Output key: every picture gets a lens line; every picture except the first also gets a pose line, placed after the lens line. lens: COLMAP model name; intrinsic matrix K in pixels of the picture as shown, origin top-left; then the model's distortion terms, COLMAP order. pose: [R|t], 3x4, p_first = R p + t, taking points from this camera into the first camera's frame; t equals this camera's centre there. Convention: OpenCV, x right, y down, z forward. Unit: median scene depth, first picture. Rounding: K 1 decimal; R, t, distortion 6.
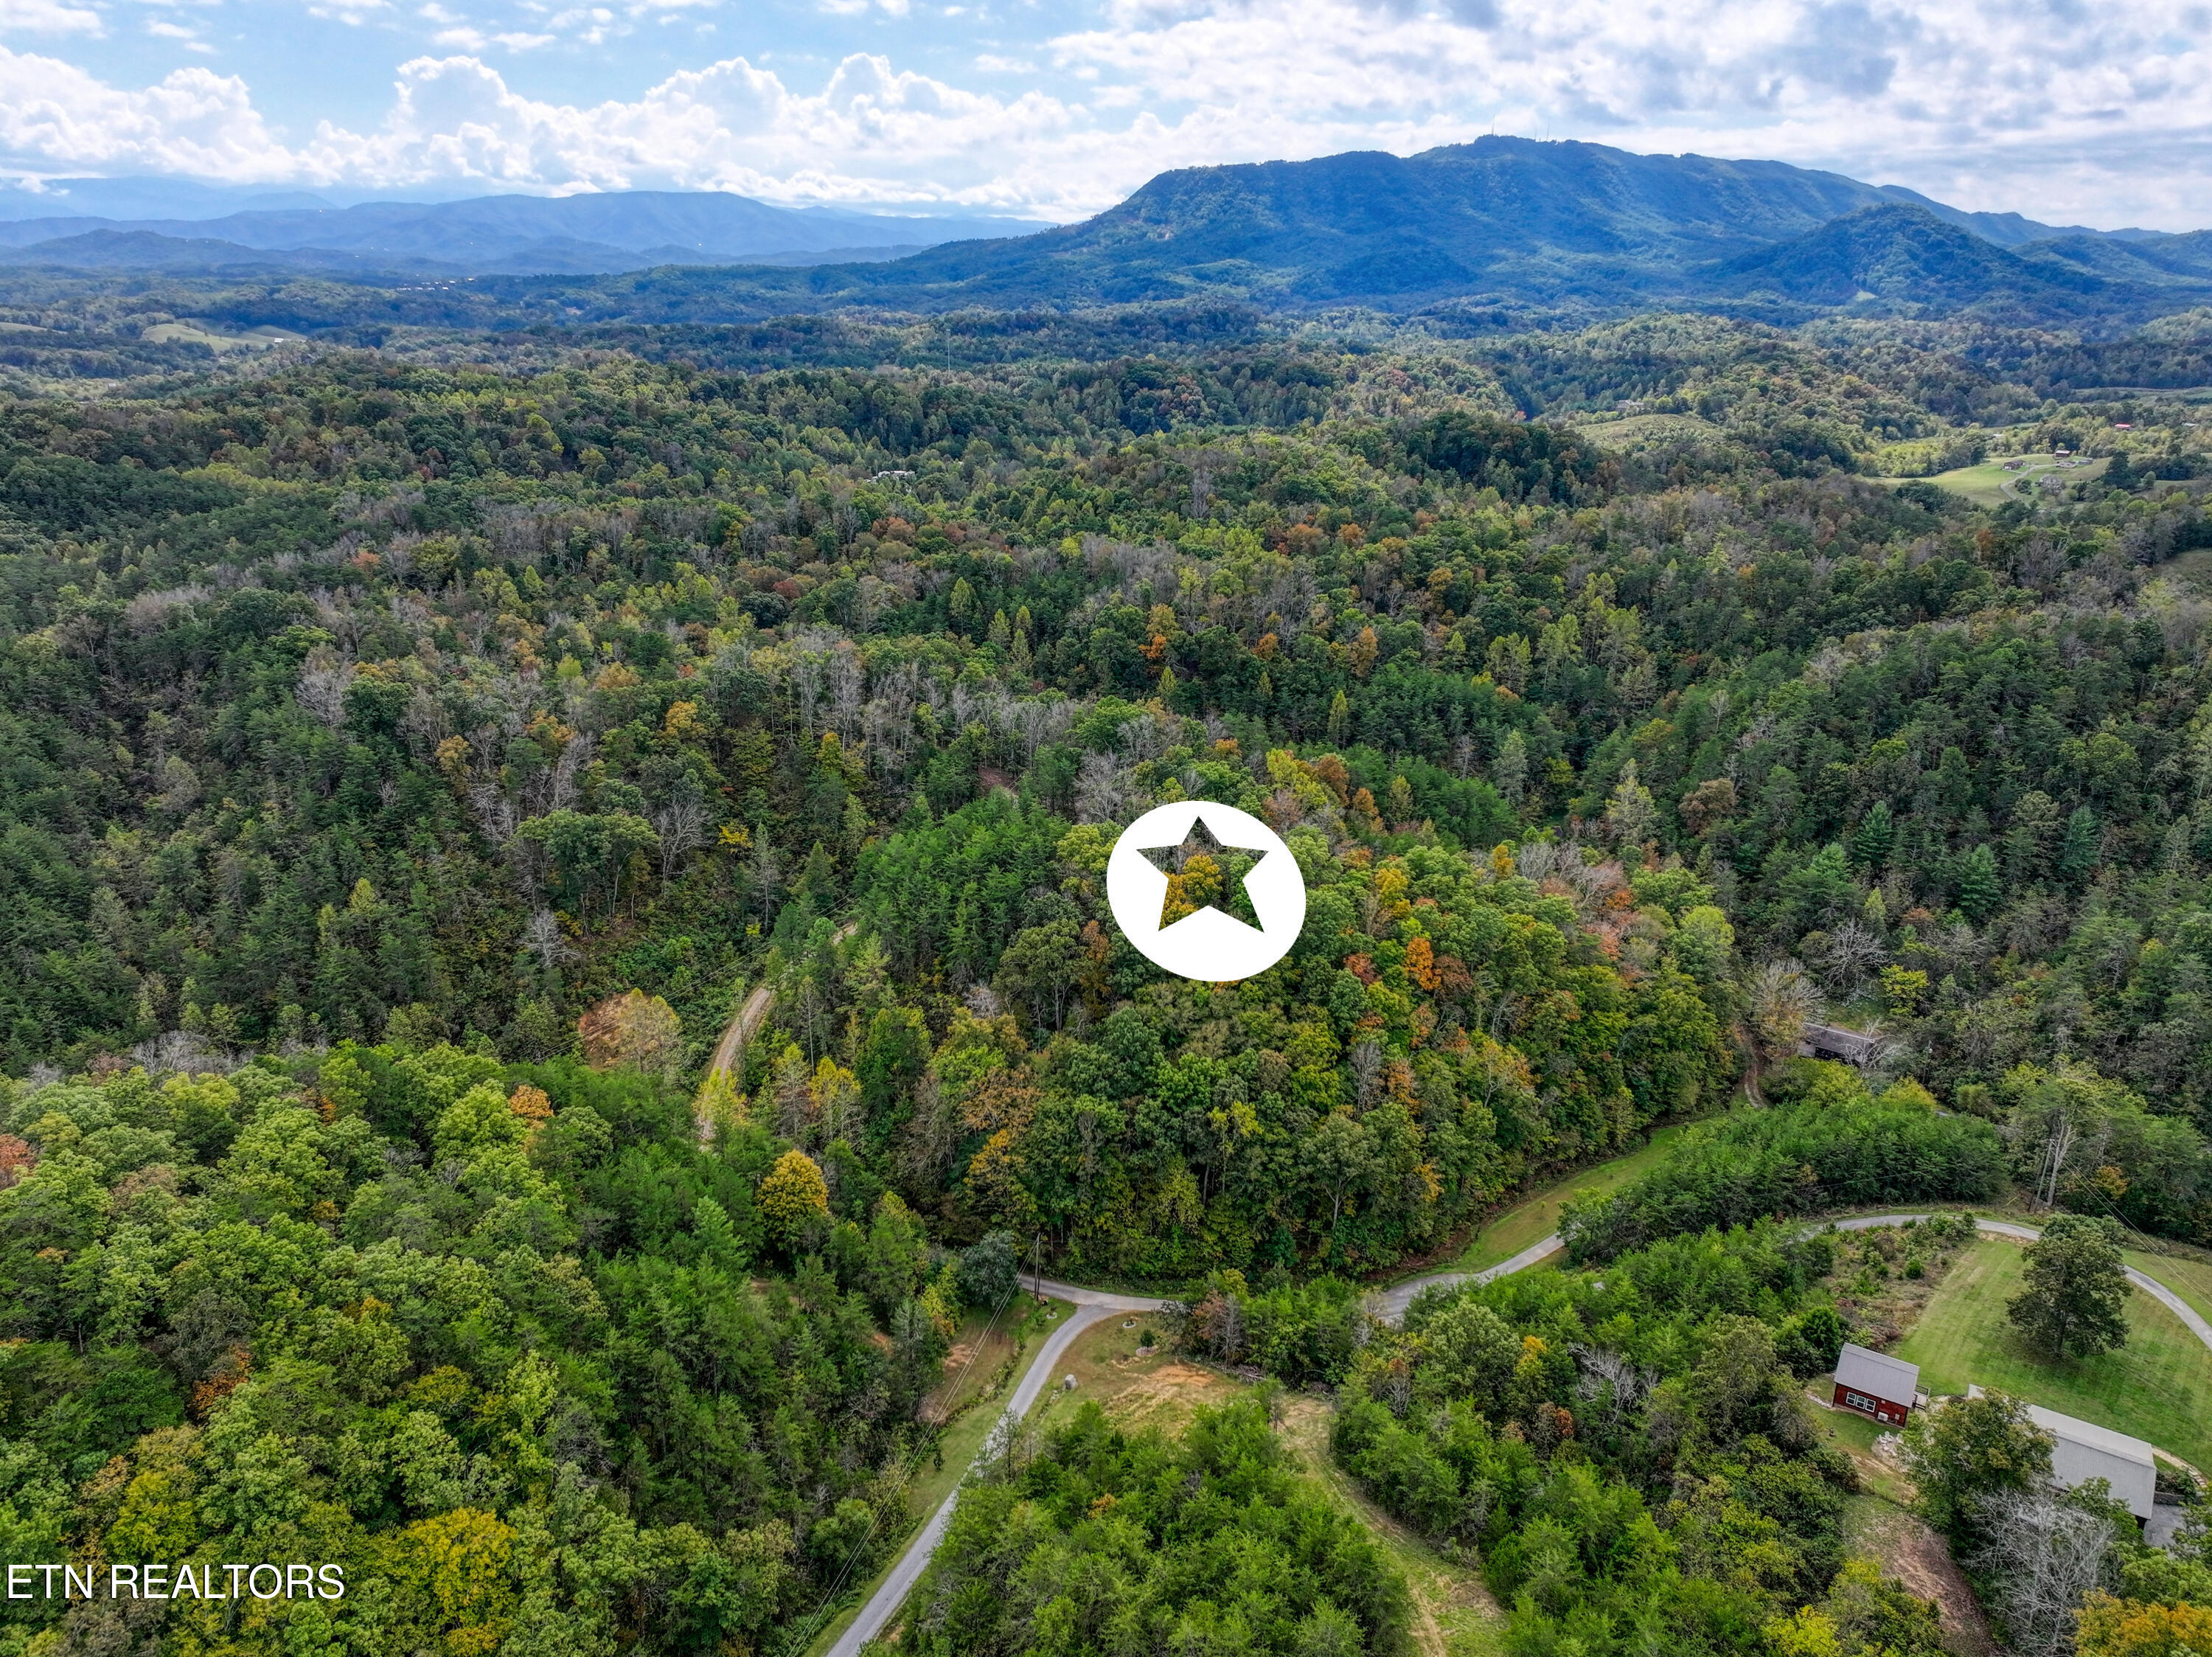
lens RADIAL K [[1546.0, 0, 1110.9], [0, 1546.0, 813.1], [0, 0, 1]] dist [-0.002488, 0.012499]
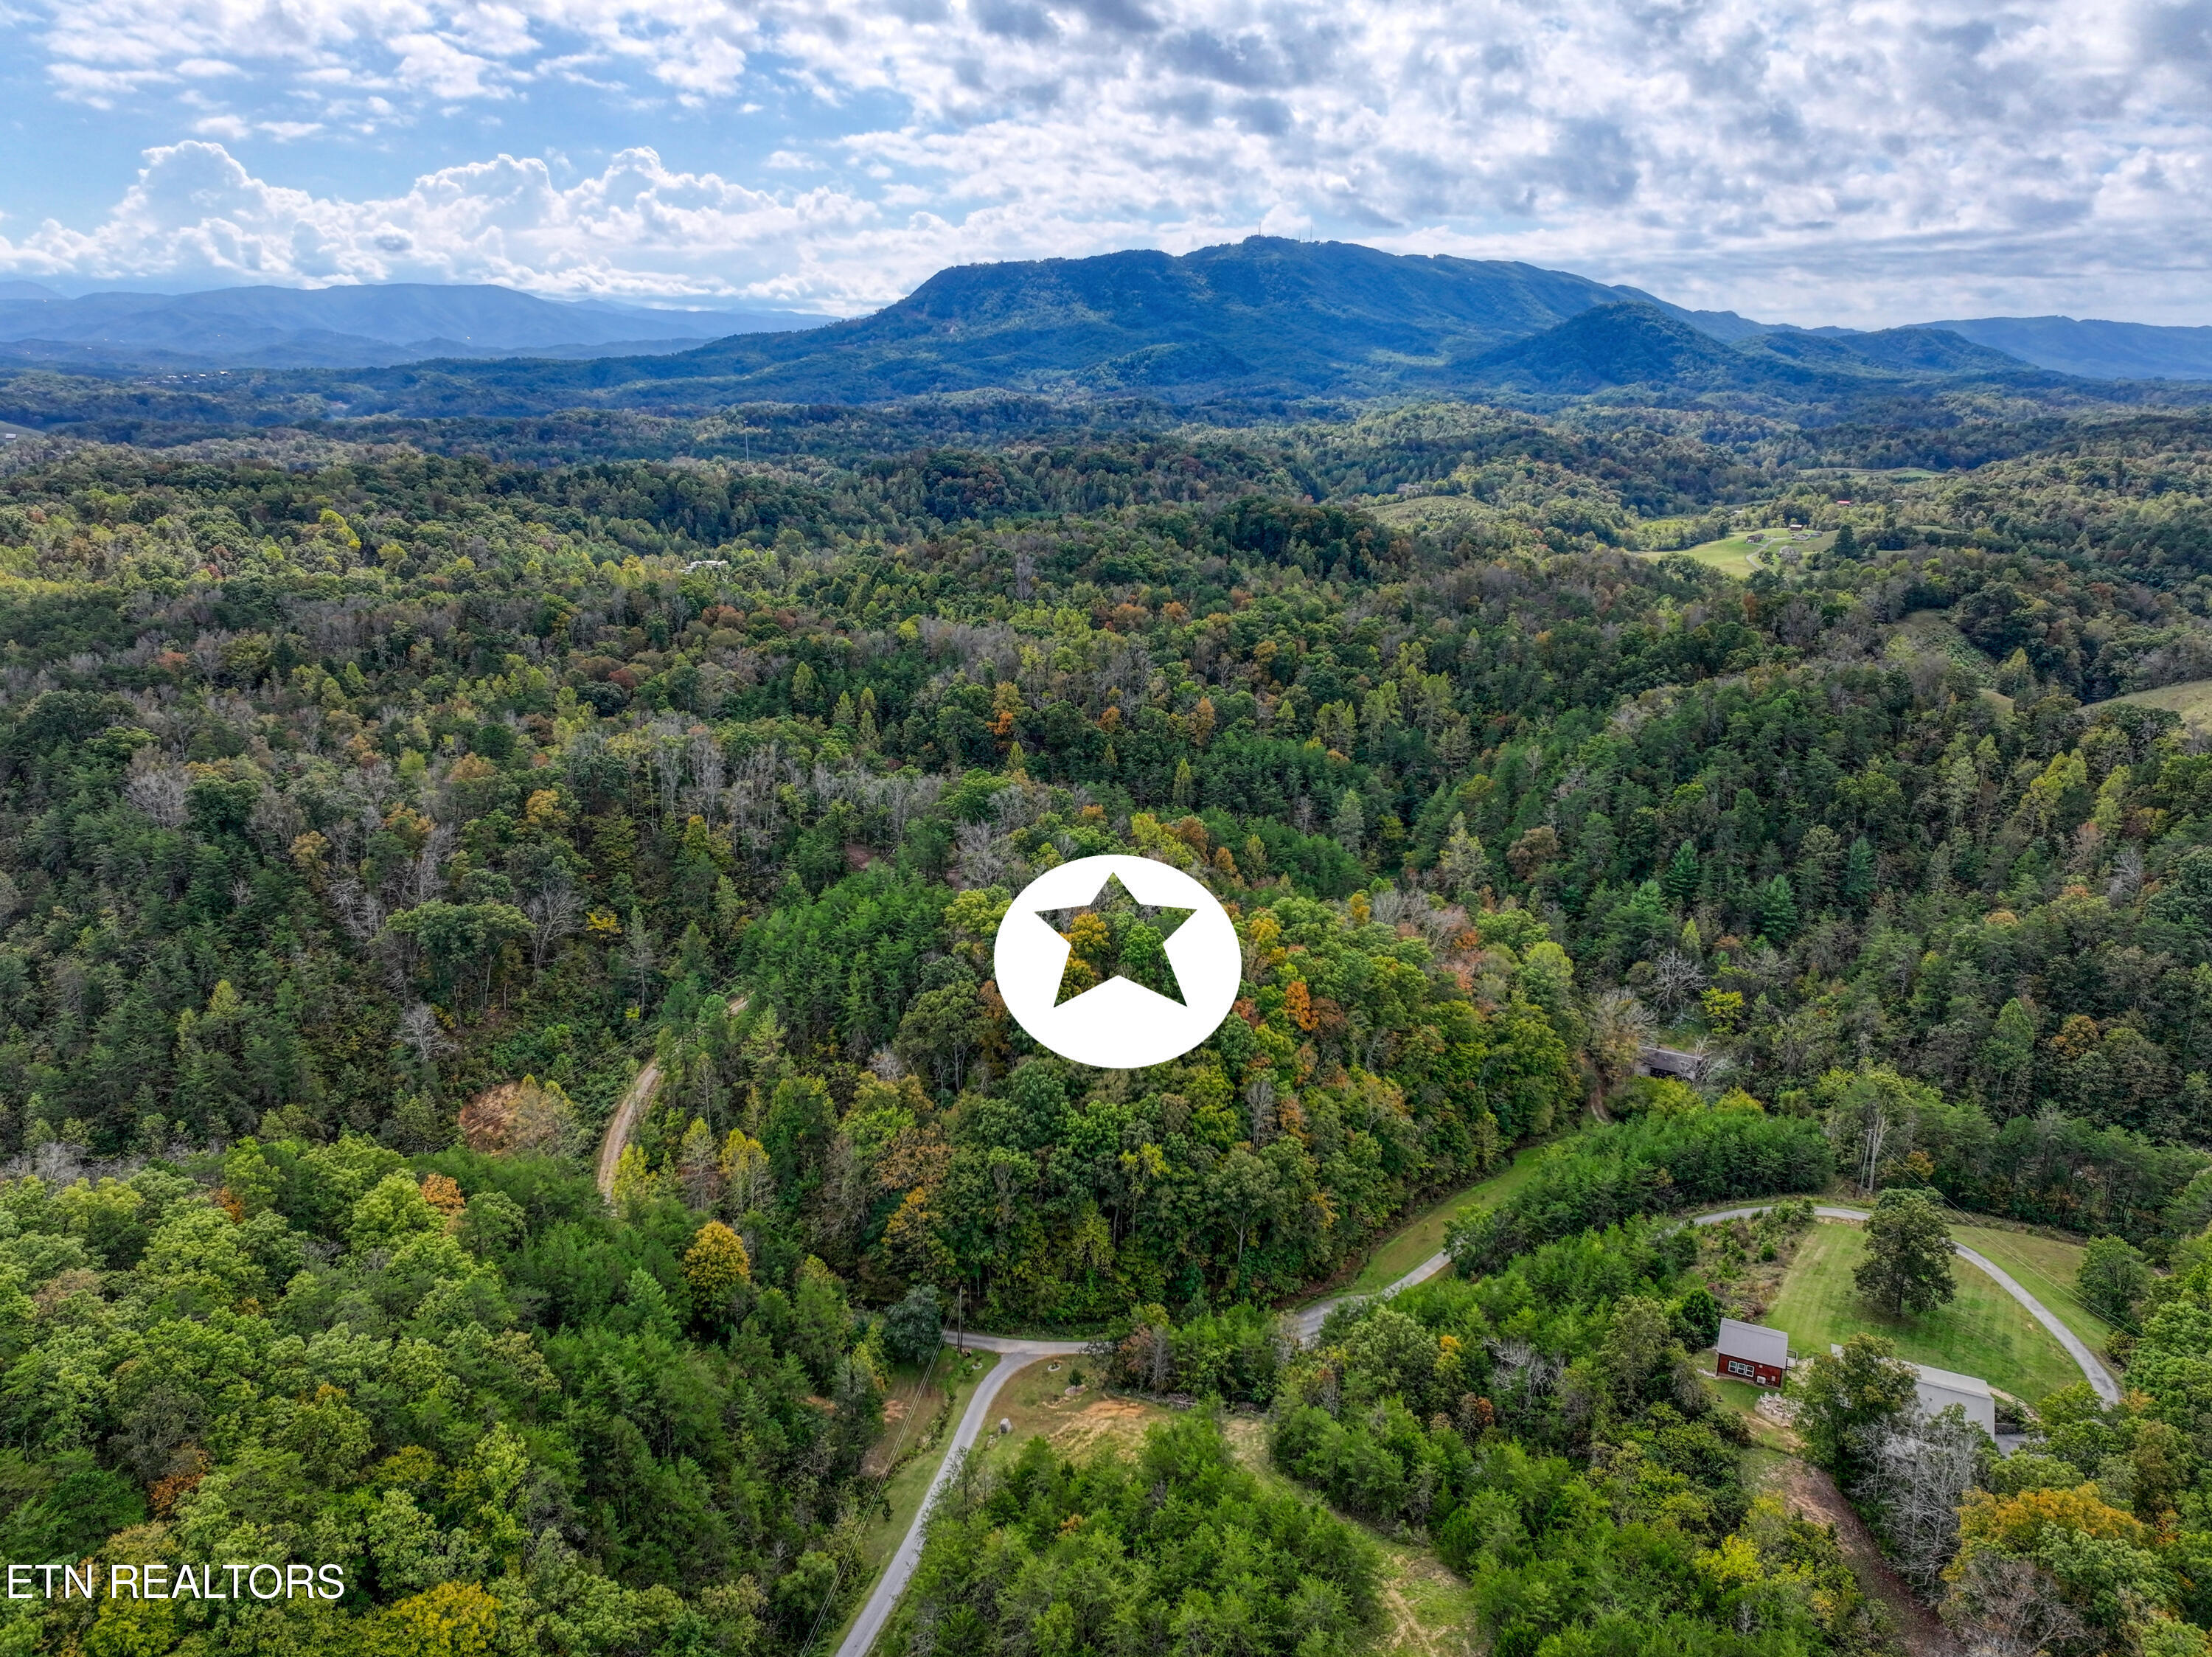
lens RADIAL K [[1546.0, 0, 1109.2], [0, 1546.0, 816.5], [0, 0, 1]] dist [-0.002488, 0.012499]
pose [[0.991018, -0.038704, 0.128004, -0.045751], [0.045347, 0.997749, -0.049396, 0.011024], [-0.125804, 0.054757, 0.990543, -0.030298]]
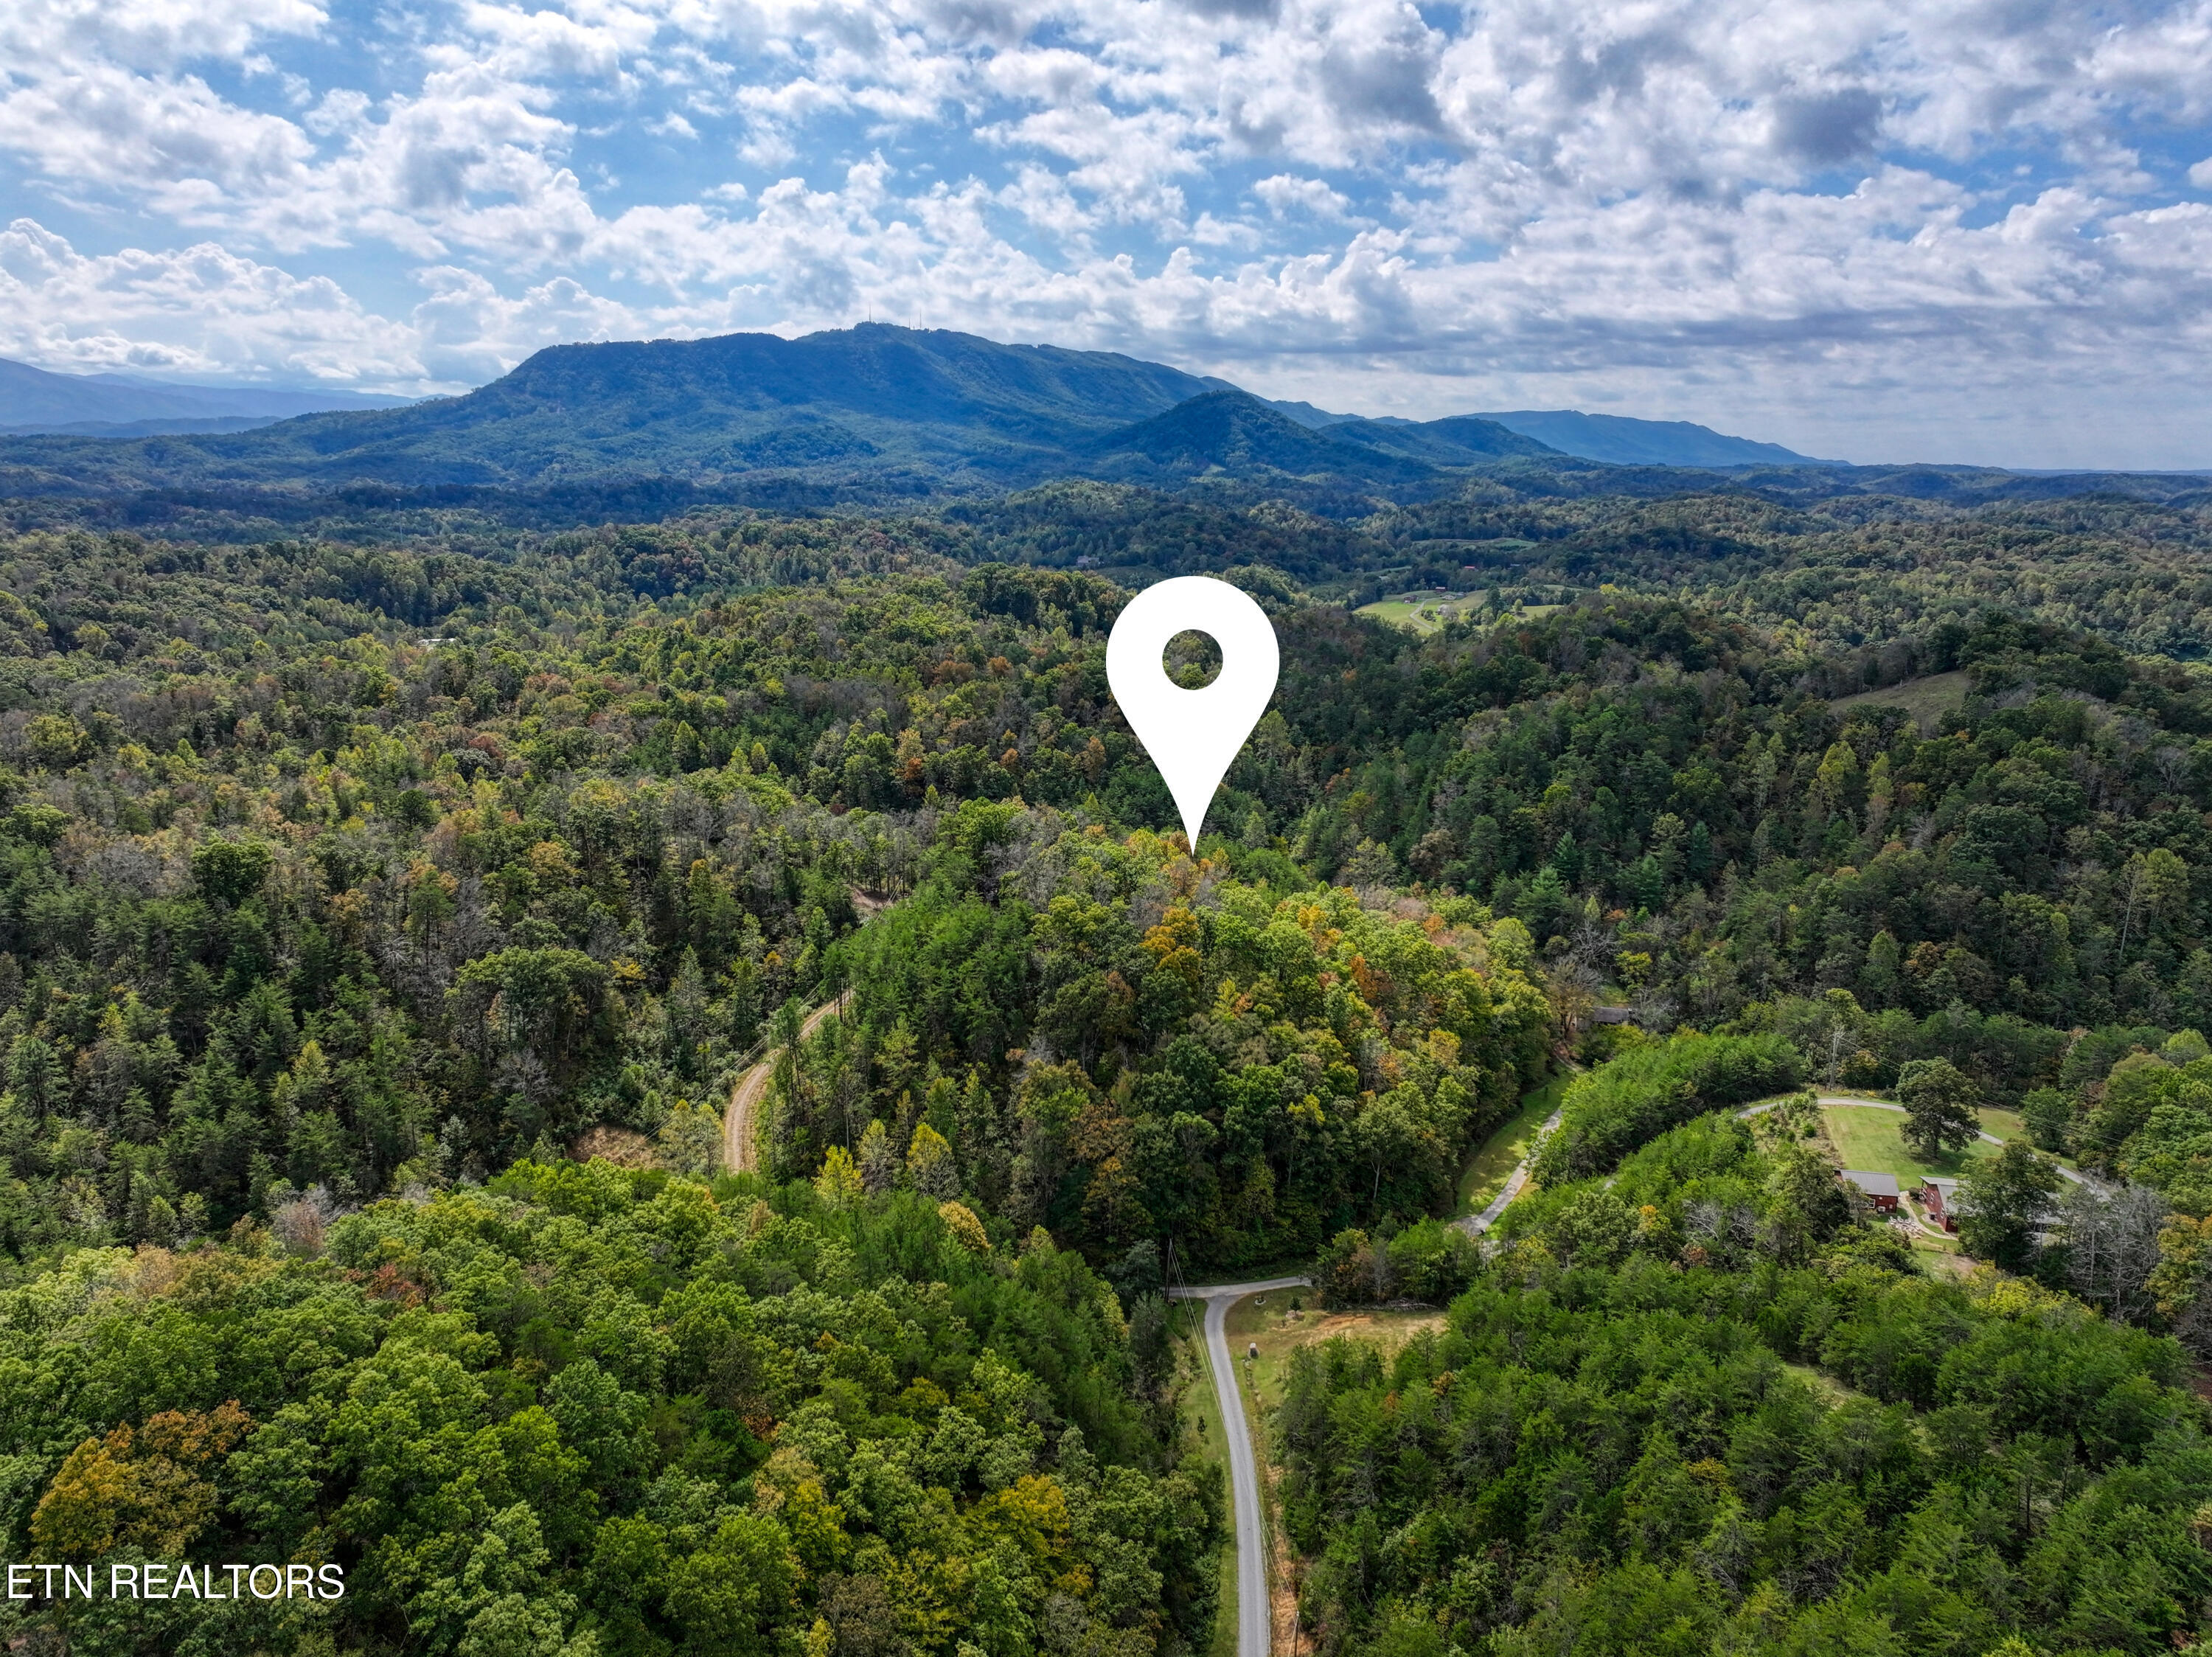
lens RADIAL K [[1546.0, 0, 1104.2], [0, 1546.0, 833.4], [0, 0, 1]] dist [-0.002488, 0.012499]
pose [[0.926442, -0.087994, 0.366009, -0.317120], [0.121711, 0.990091, -0.070041, 0.035727], [-0.356219, 0.109436, 0.927972, -0.036393]]
